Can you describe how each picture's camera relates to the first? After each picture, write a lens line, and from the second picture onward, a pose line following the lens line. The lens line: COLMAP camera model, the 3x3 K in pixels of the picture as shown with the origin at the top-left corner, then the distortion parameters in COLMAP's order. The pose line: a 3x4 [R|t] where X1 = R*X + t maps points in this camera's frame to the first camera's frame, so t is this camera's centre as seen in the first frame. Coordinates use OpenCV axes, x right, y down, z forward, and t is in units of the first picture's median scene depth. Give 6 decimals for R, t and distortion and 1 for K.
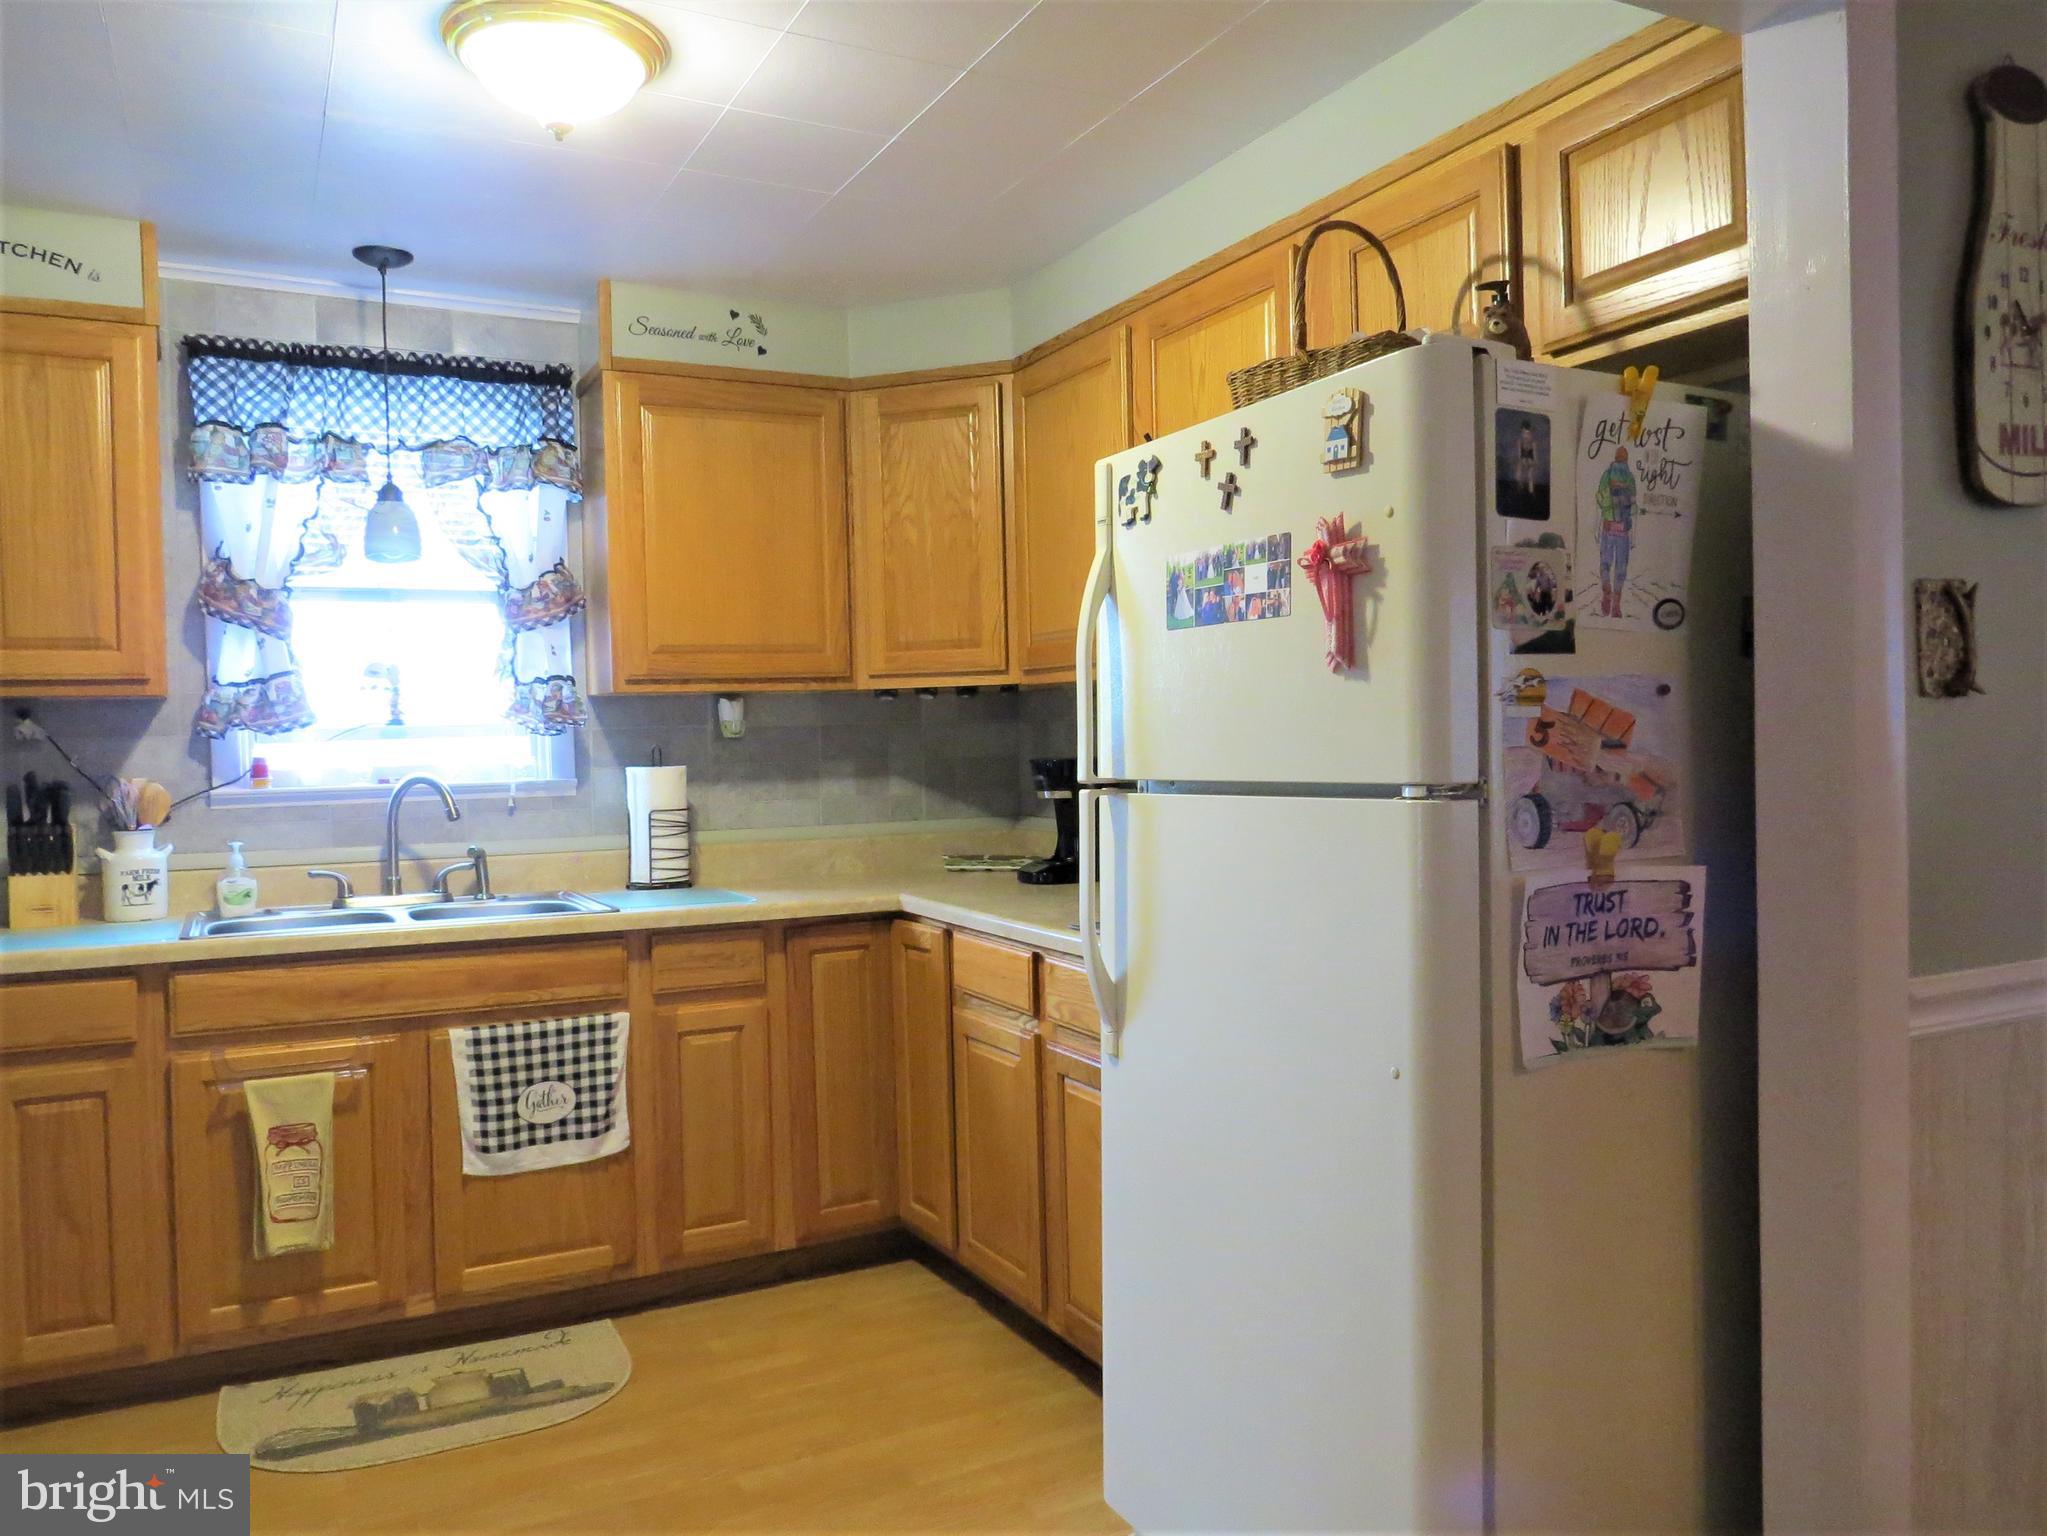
lens RADIAL K [[1464.6, 0, 1005.1], [0, 1464.6, 765.9], [0, 0, 1]] dist [-0.027149, 0.006662]
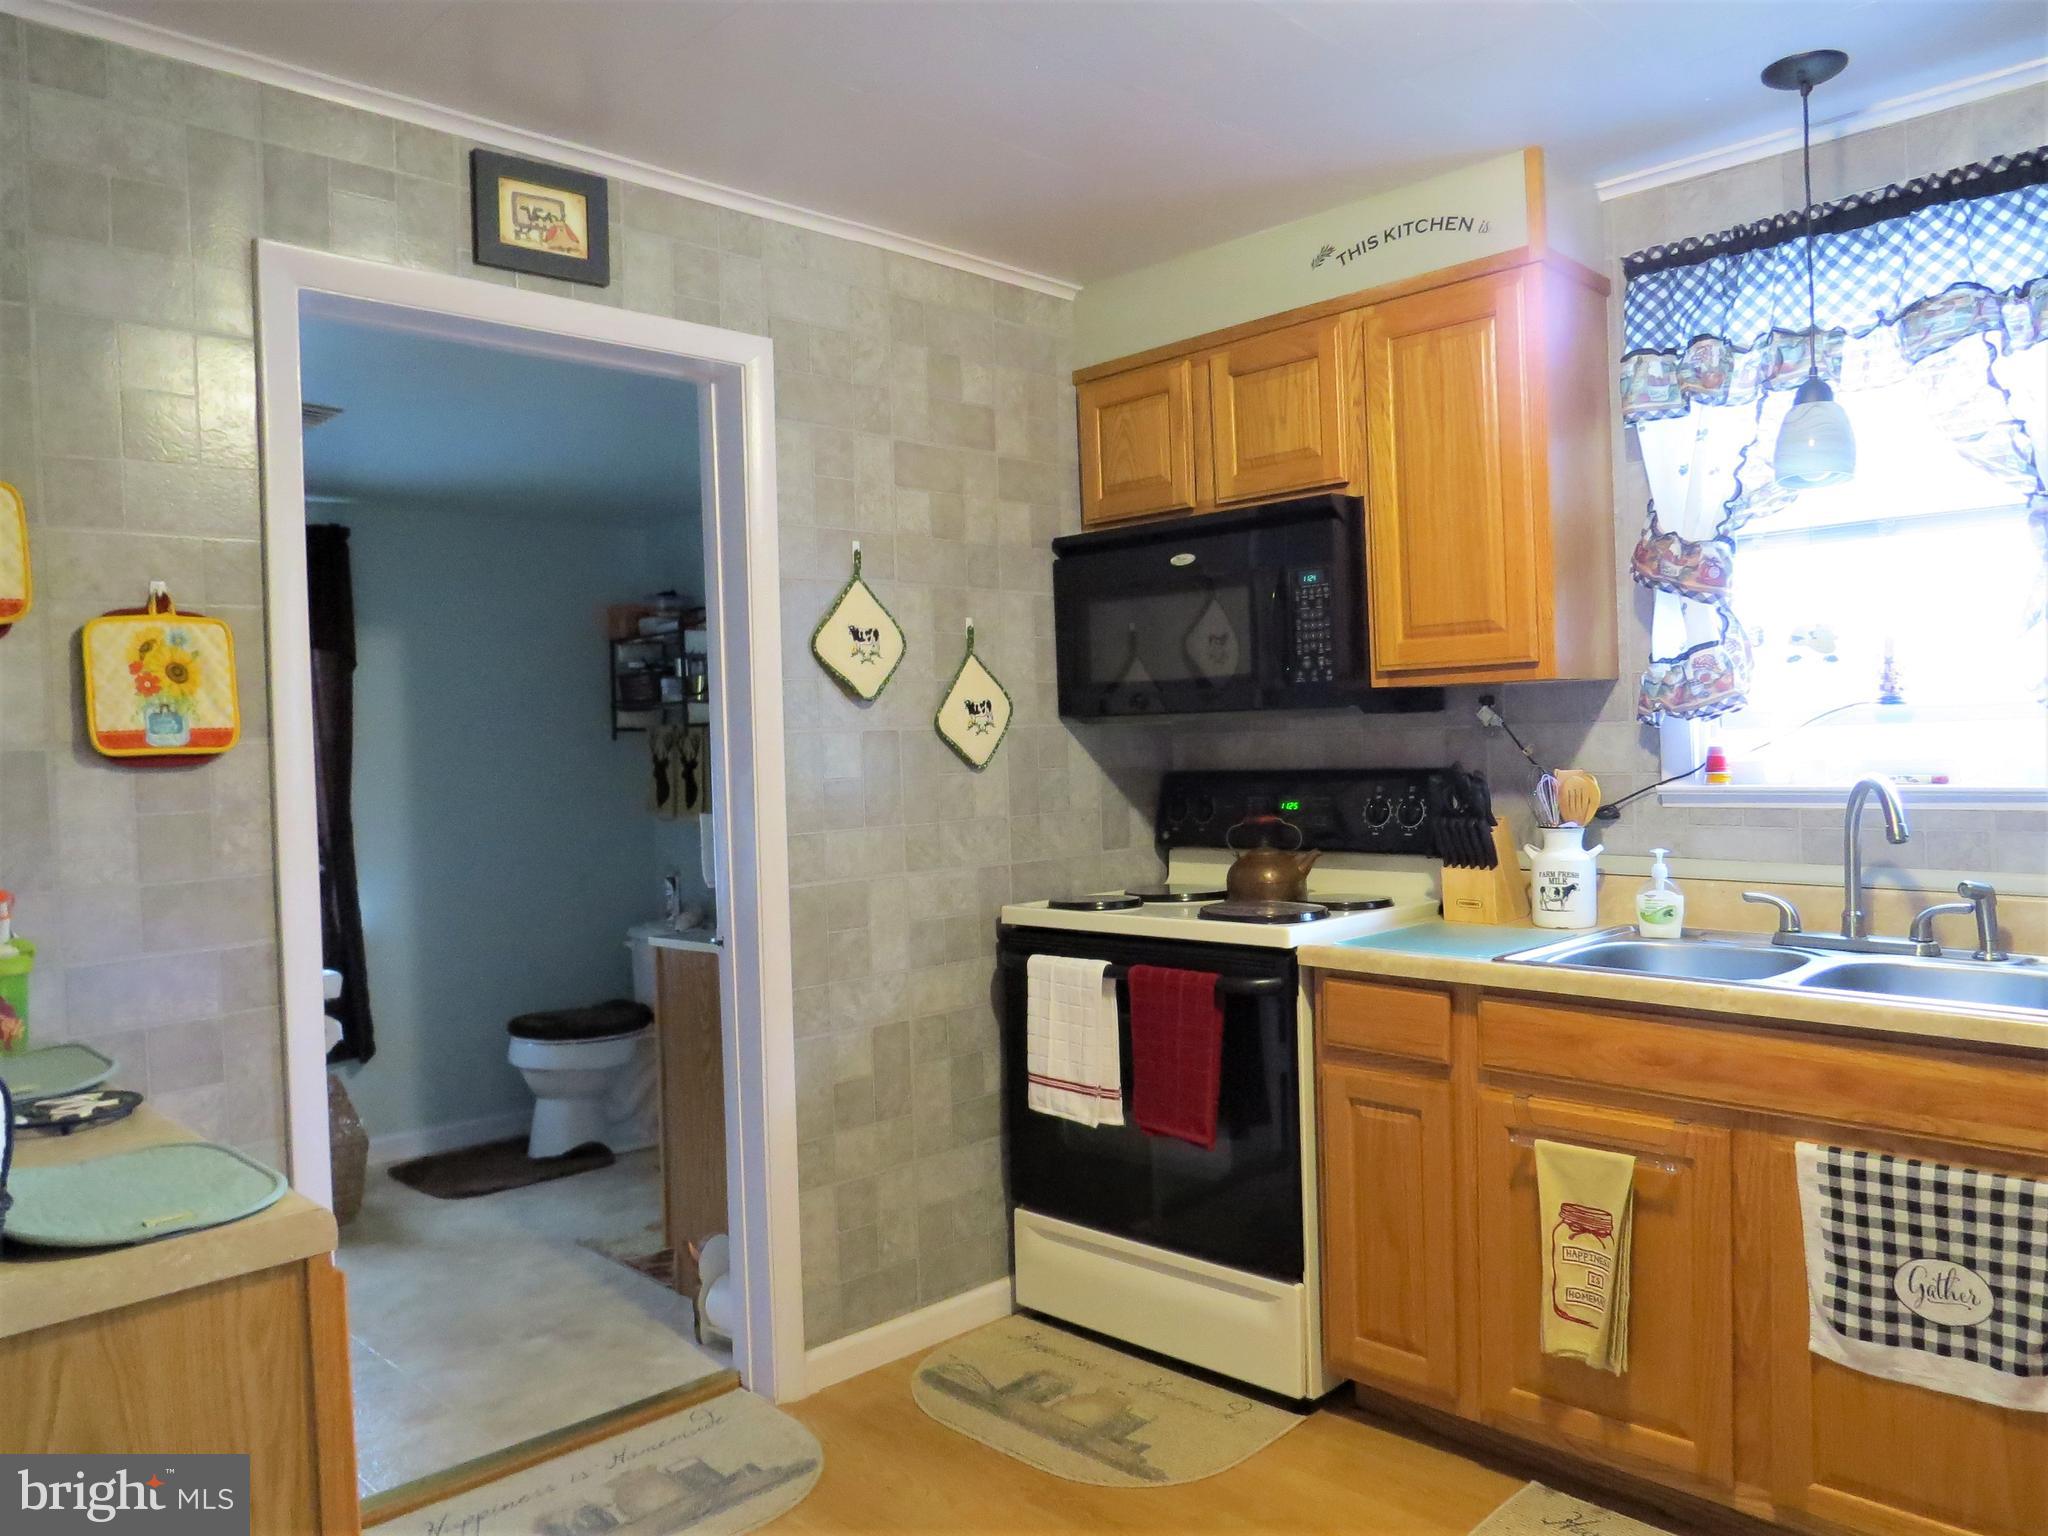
lens RADIAL K [[1465.3, 0, 1022.5], [0, 1465.3, 762.3], [0, 0, 1]] dist [-0.027149, 0.006662]
pose [[0.298393, 0.027195, -0.954056, 0.166567], [0.002124, 0.999573, 0.029157, -0.023769], [0.954441, -0.010726, 0.298208, 0.410560]]
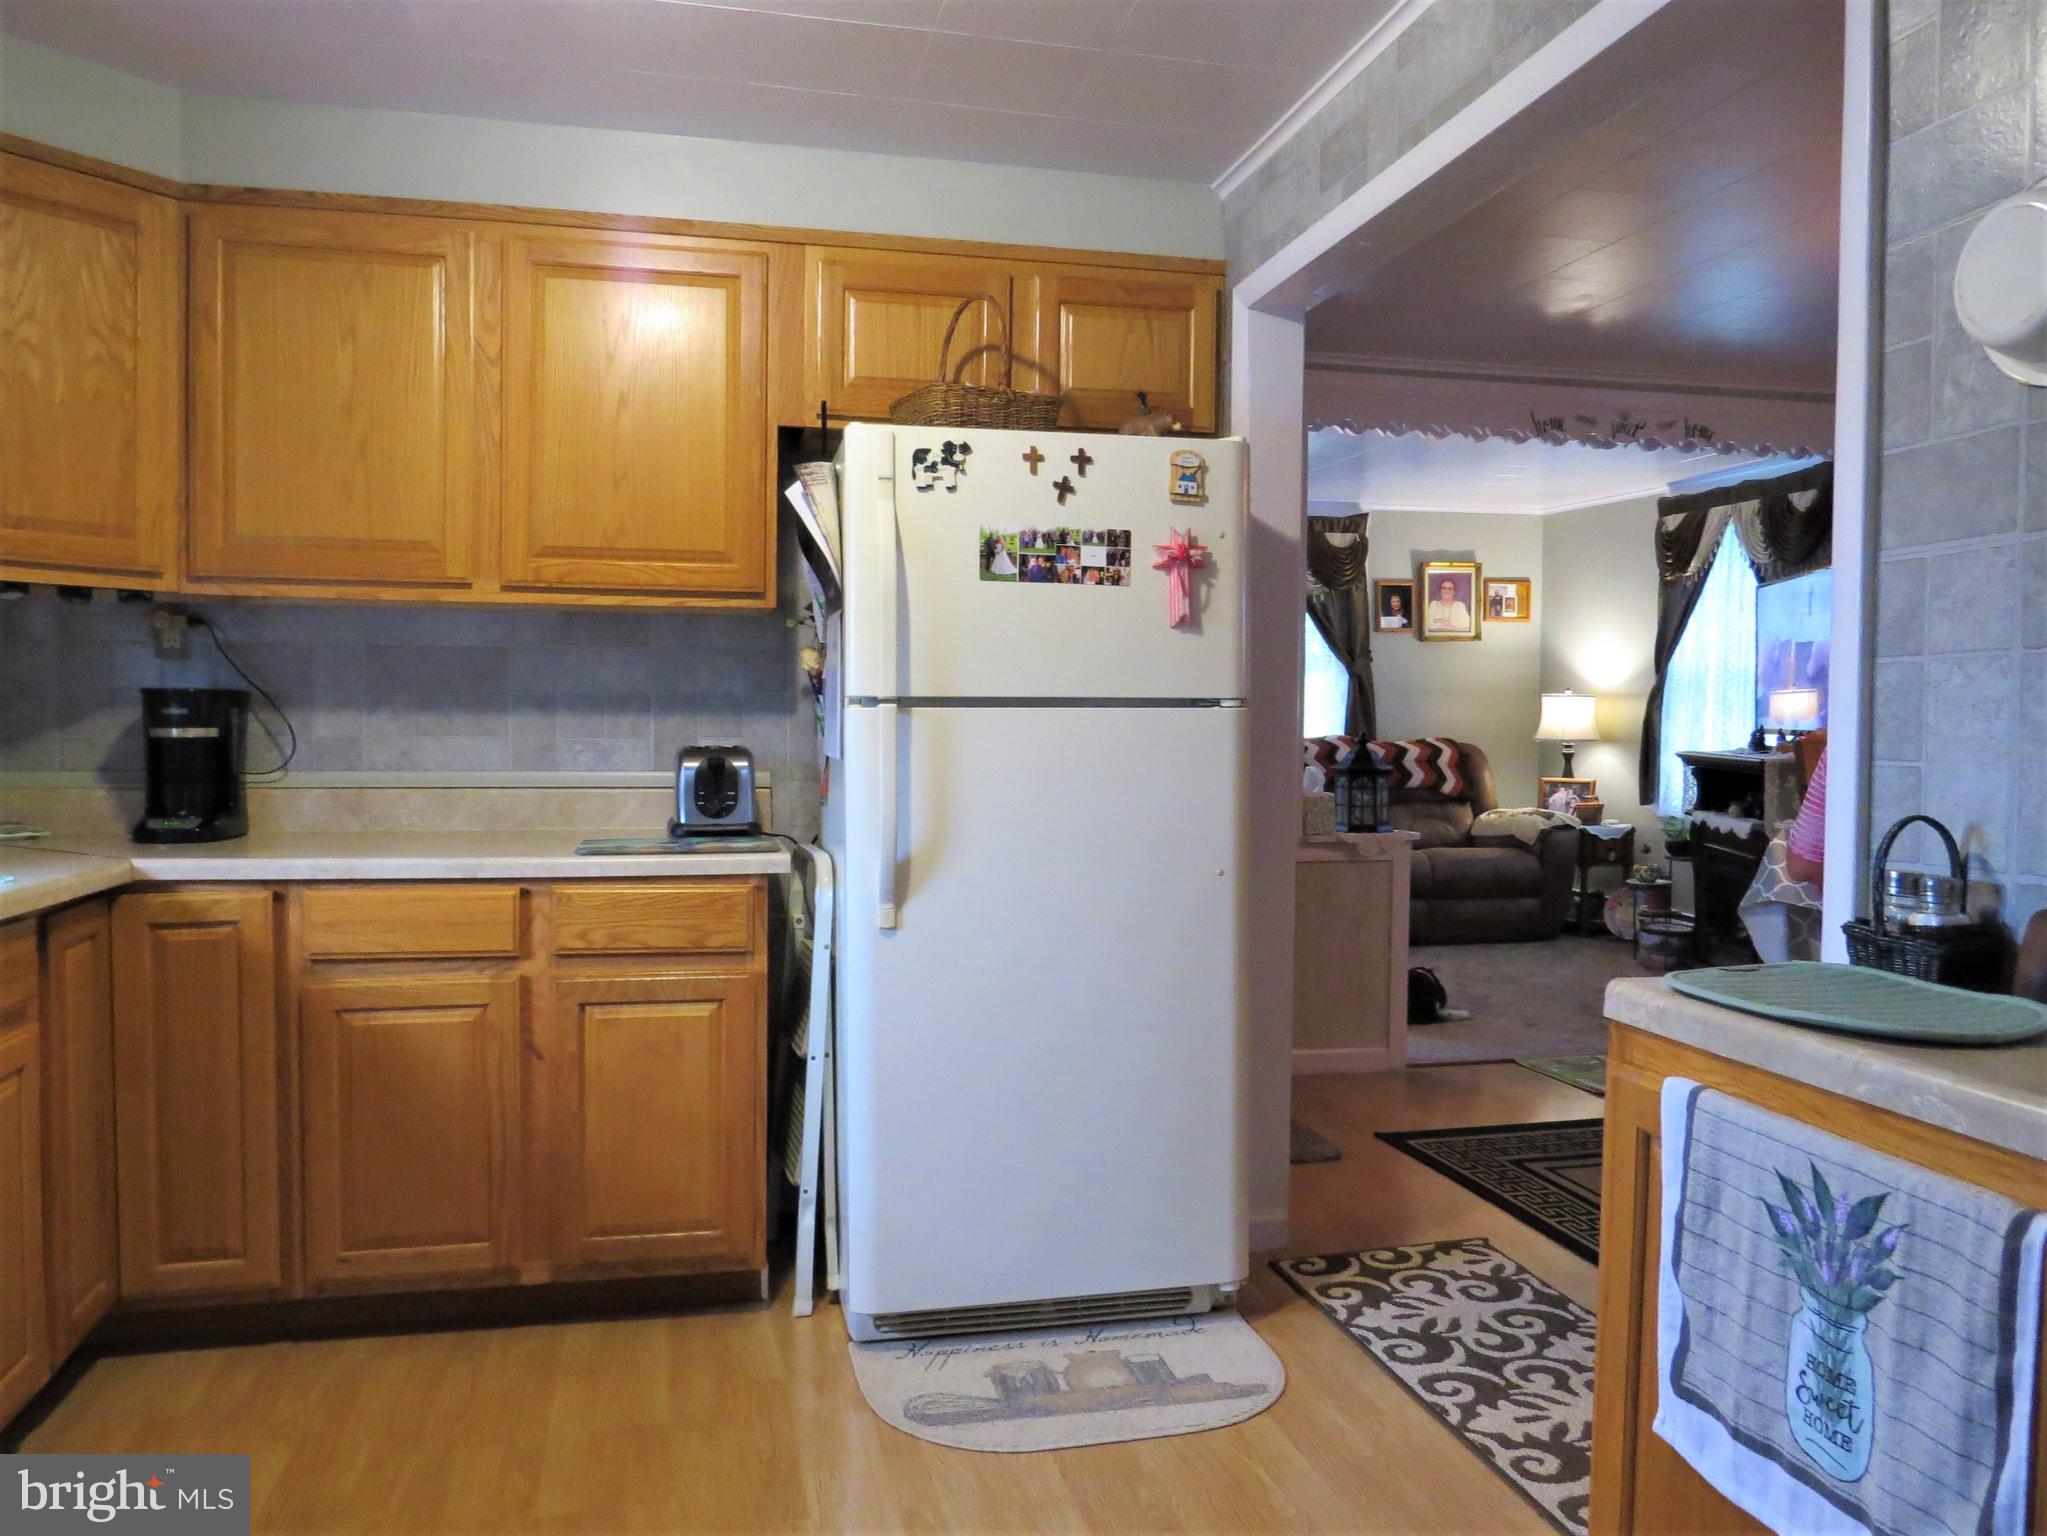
lens RADIAL K [[1464.6, 0, 1012.7], [0, 1464.6, 757.4], [0, 0, 1]] dist [-0.027149, 0.006662]
pose [[0.249348, -0.008805, 0.968374, -0.733179], [0.006536, 0.999951, 0.007409, 0.035533], [-0.968392, 0.004482, 0.249394, 0.415420]]
